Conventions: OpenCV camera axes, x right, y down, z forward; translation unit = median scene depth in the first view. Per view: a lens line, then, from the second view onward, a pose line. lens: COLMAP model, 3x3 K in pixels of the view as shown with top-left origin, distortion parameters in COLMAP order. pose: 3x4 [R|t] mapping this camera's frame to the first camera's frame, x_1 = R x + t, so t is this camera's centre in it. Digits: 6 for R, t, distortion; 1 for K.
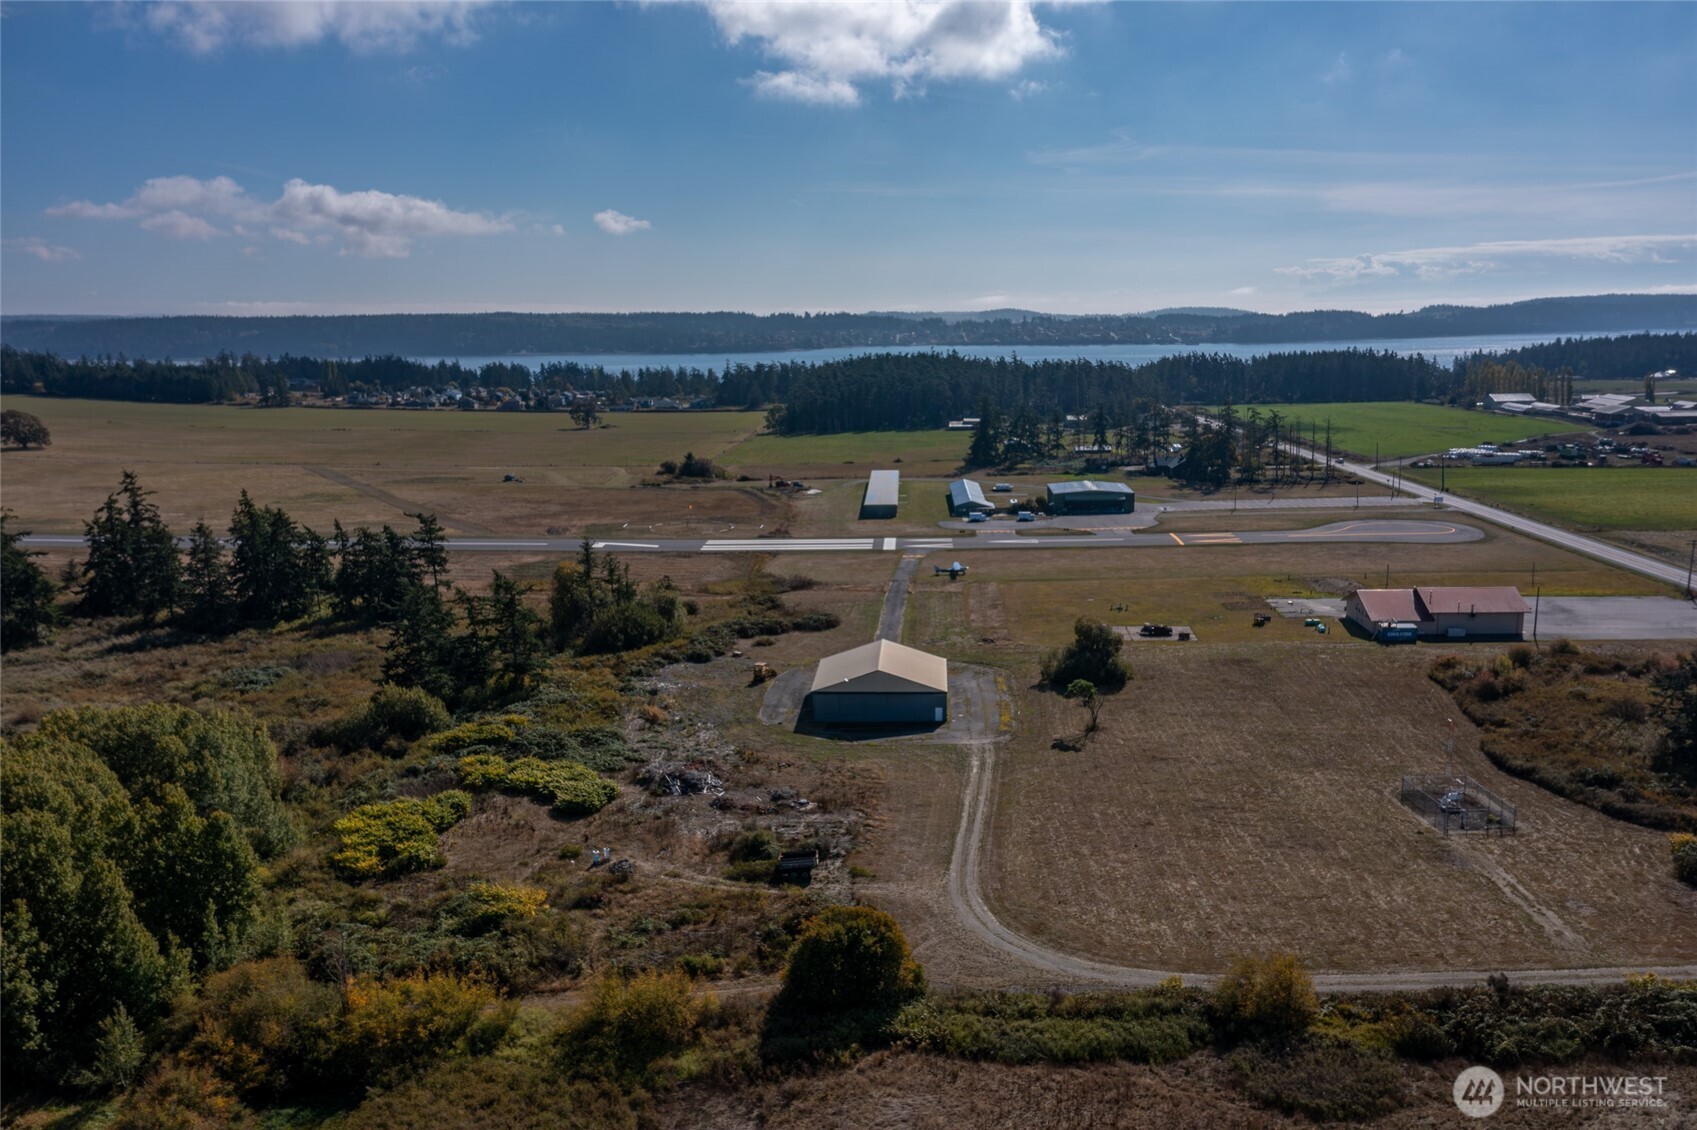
lens RADIAL K [[1359.6, 0, 849.7], [0, 1359.6, 537.9], [0, 0, 1]] dist [0.008787, 0.004307]
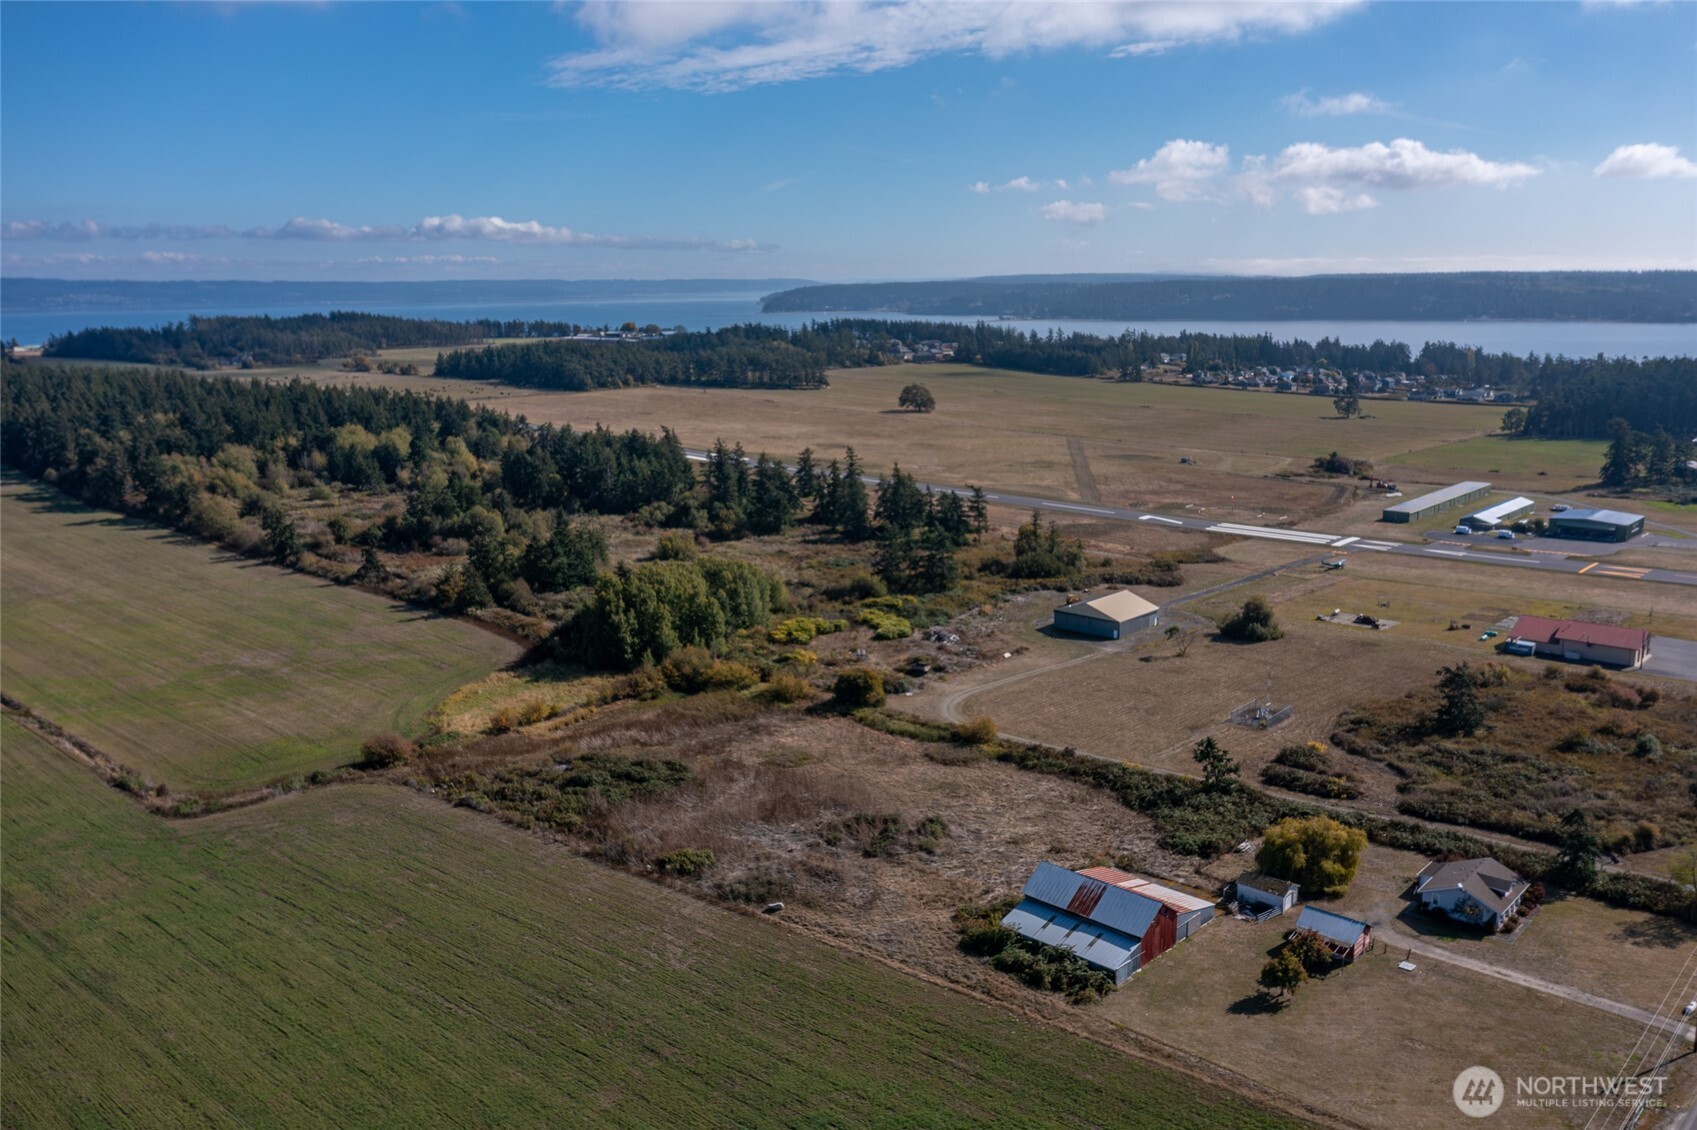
lens RADIAL K [[1379.0, 0, 847.8], [0, 1379.0, 445.9], [0, 0, 1]] dist [0.010971, 0.004035]
pose [[0.757987, 0.077525, -0.647646, 0.673852], [-0.098064, 0.995171, 0.004352, -0.059844], [0.644856, 0.060212, 0.761929, -0.409943]]
